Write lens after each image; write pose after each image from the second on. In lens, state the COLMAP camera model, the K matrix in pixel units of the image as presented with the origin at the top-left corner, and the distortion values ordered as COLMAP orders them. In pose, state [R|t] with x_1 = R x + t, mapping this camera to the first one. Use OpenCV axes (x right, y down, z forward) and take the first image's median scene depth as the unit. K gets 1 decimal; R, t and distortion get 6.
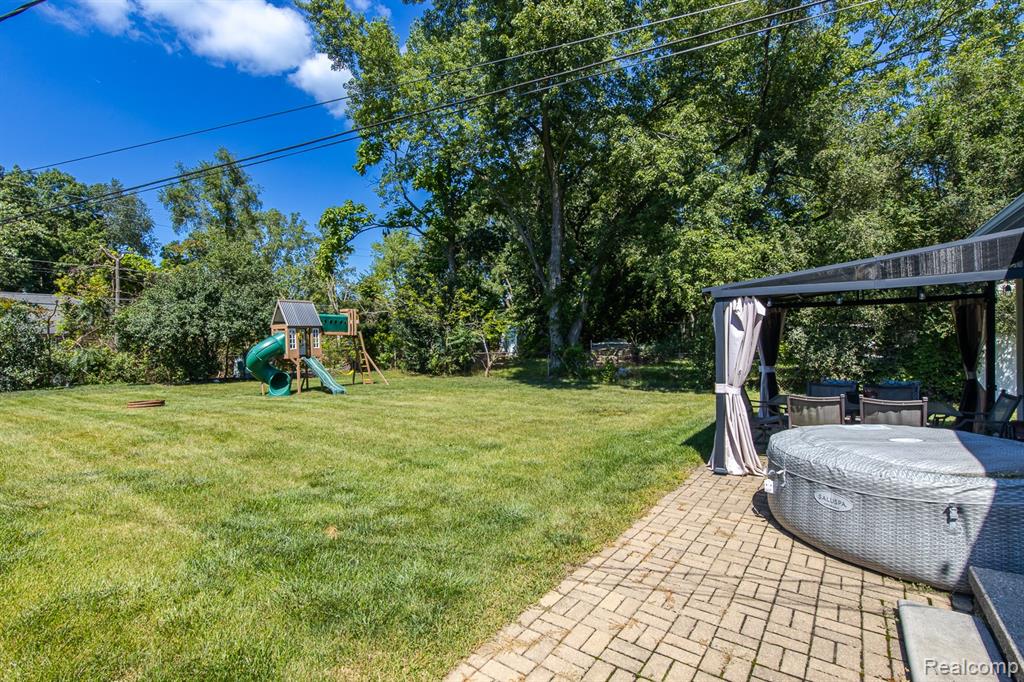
lens RADIAL K [[471.5, 0, 512.0], [0, 471.5, 341.0], [0, 0, 1]] dist [0.001289, -0.000106]
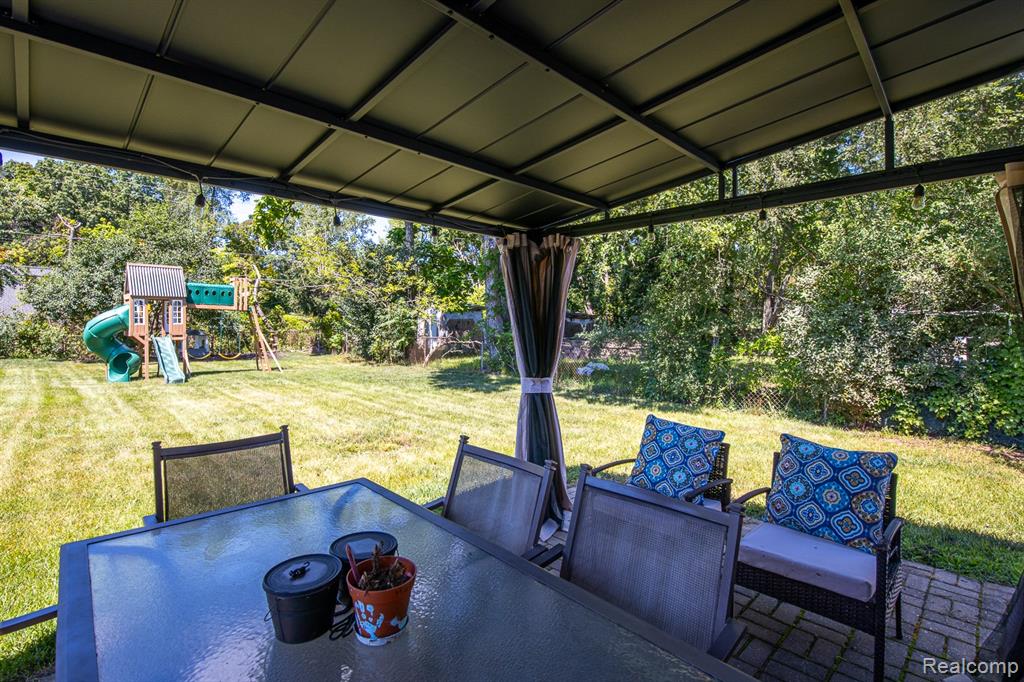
lens RADIAL K [[471.5, 0, 512.0], [0, 471.5, 341.0], [0, 0, 1]] dist [0.001289, -0.000106]
pose [[0.987852, 0.030149, -0.152447, 0.288420], [-0.025873, 0.999216, 0.029958, 0.004777], [0.153230, -0.025650, 0.987858, 0.296322]]
